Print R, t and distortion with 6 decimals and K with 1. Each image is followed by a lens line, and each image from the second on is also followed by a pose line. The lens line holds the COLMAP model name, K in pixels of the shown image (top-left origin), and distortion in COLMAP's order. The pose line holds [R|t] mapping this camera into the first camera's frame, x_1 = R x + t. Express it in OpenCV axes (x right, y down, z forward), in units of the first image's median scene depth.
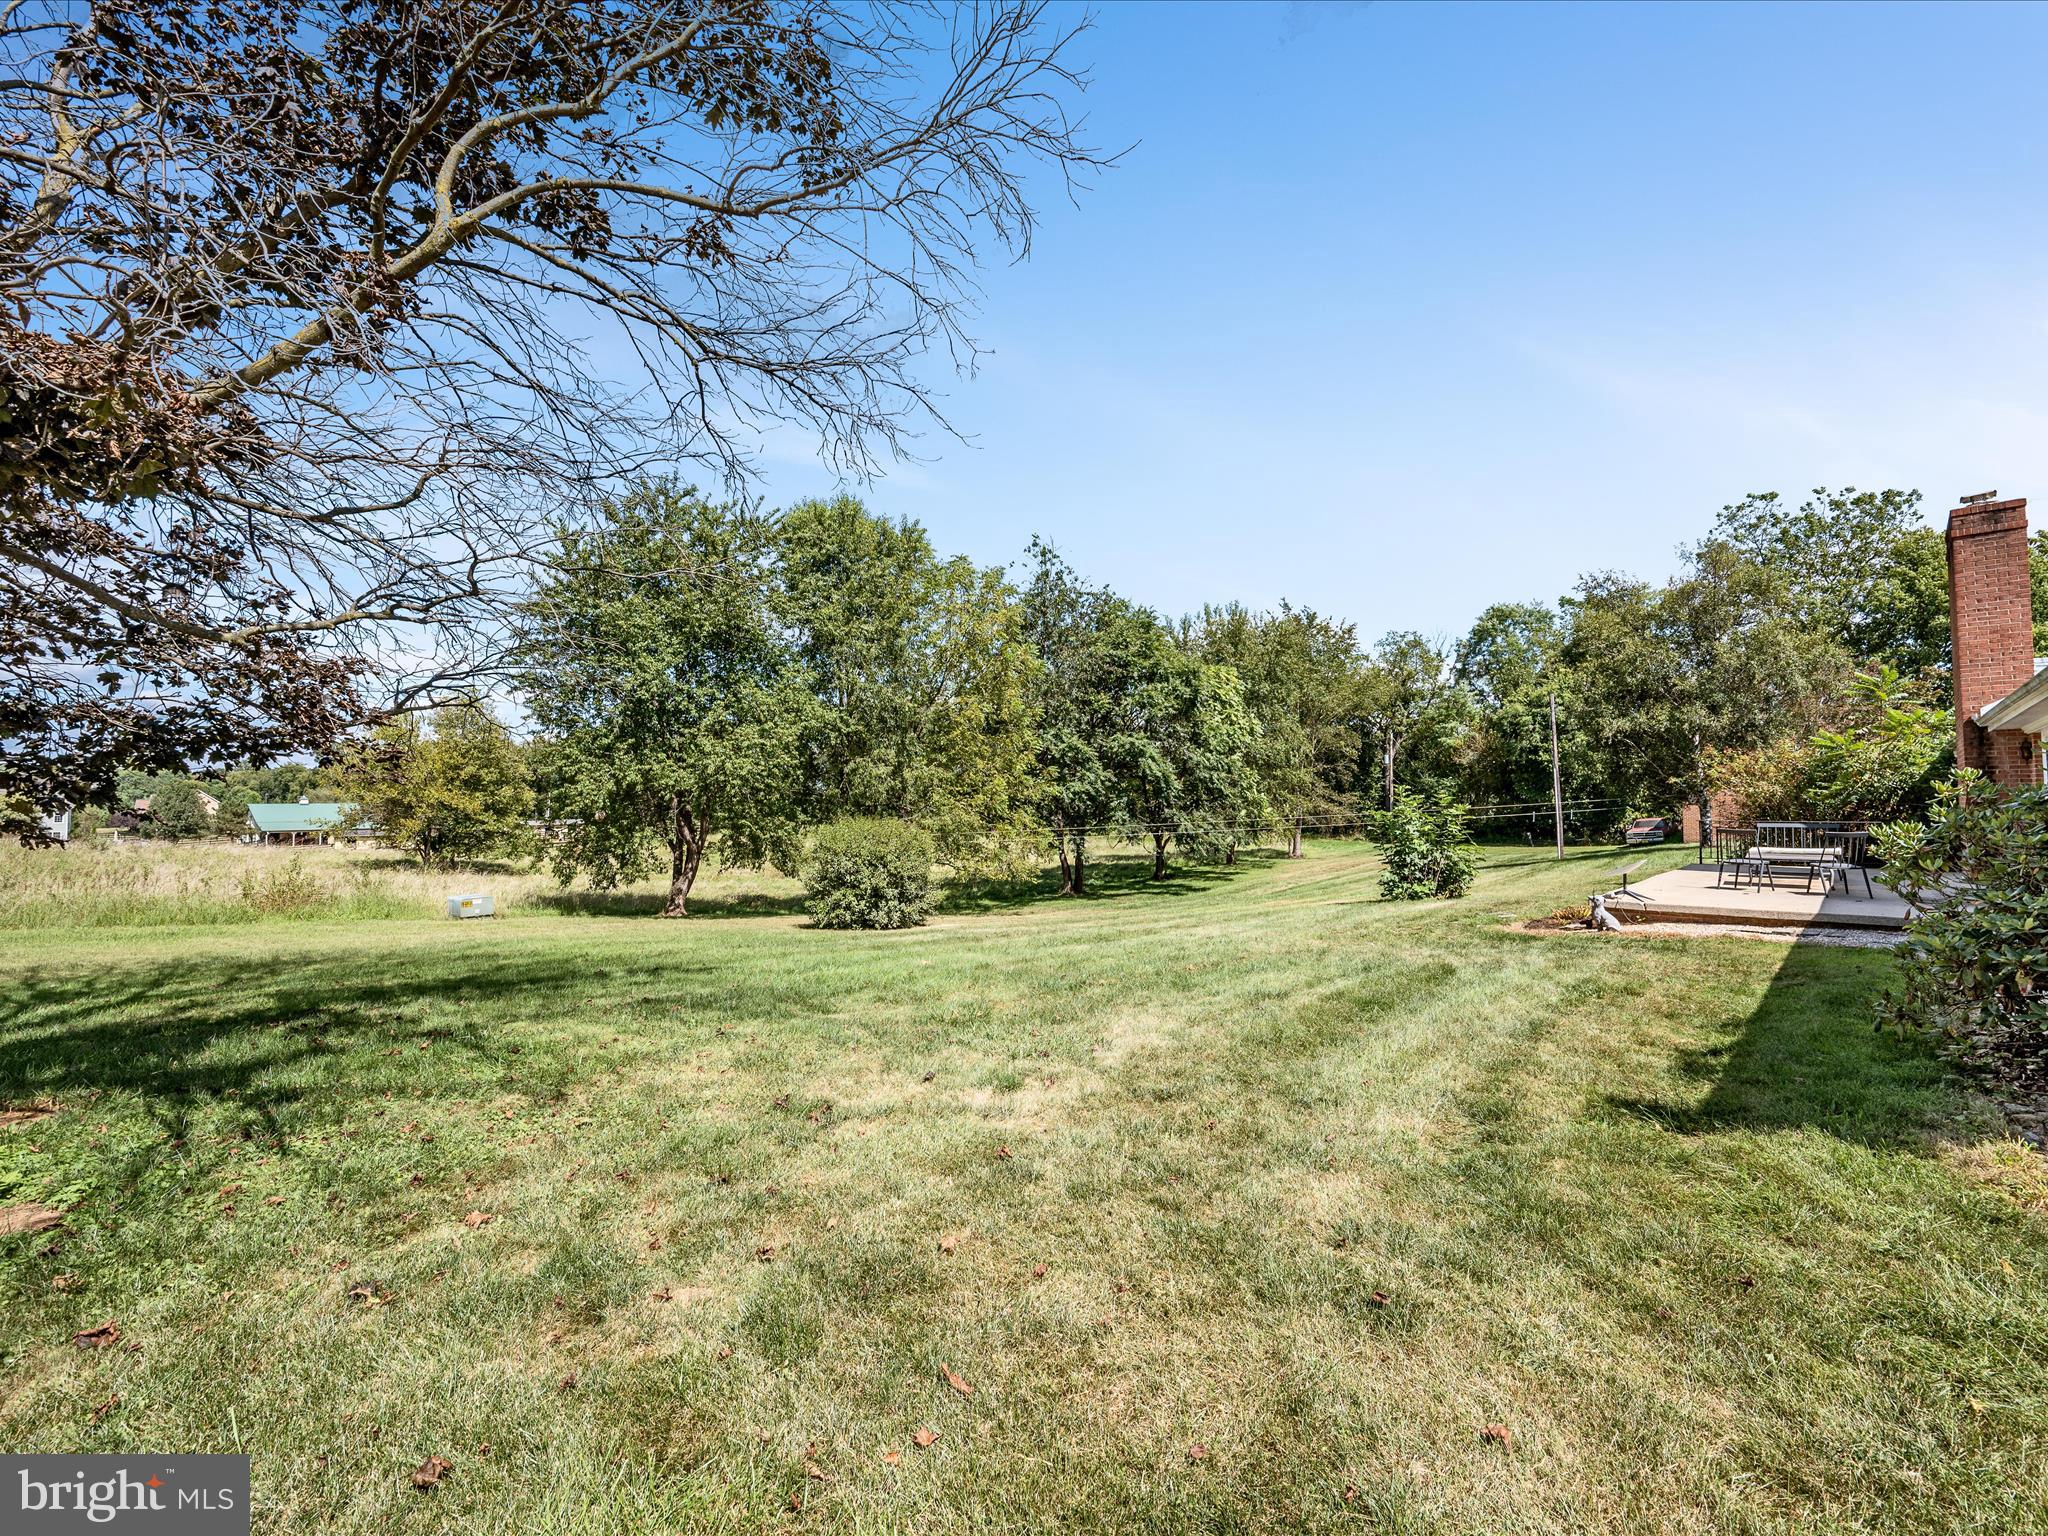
lens RADIAL K [[913.8, 0, 1024.0], [0, 913.8, 768.0], [0, 0, 1]] dist [-0.001305, -0.000288]
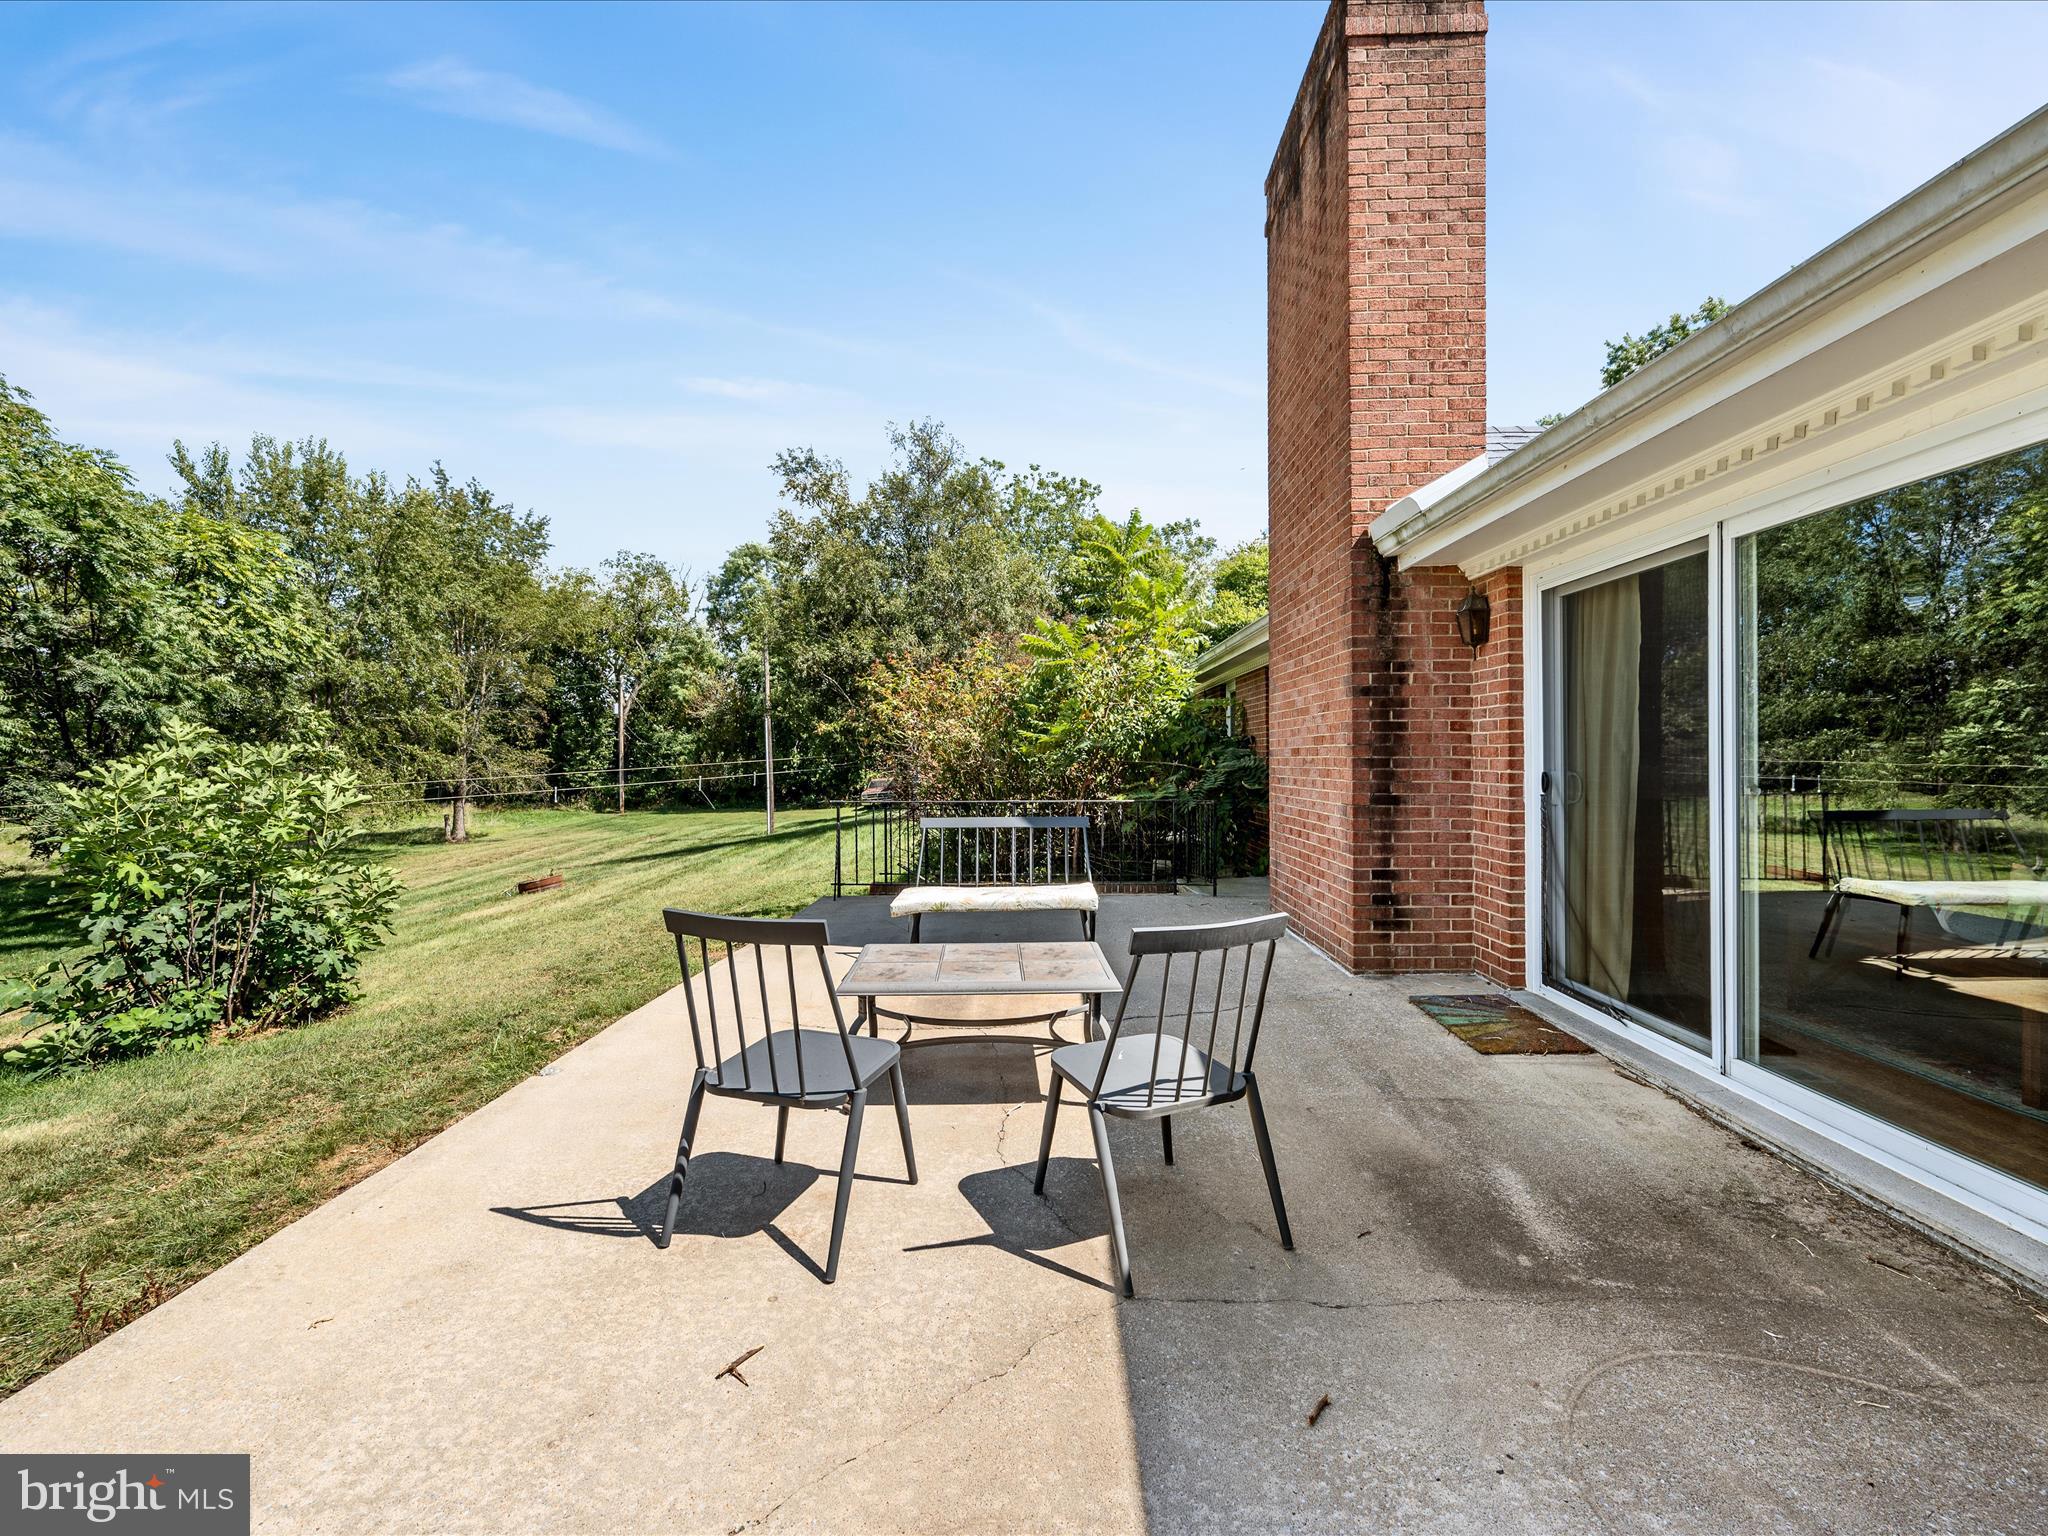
lens RADIAL K [[913.8, 0, 1024.0], [0, 913.8, 768.0], [0, 0, 1]] dist [-0.001305, -0.000288]
pose [[0.747815, -0.008703, 0.663850, 0.173417], [-0.021095, 0.999098, 0.036860, 0.007531], [-0.663572, -0.041568, 0.746957, 0.204994]]
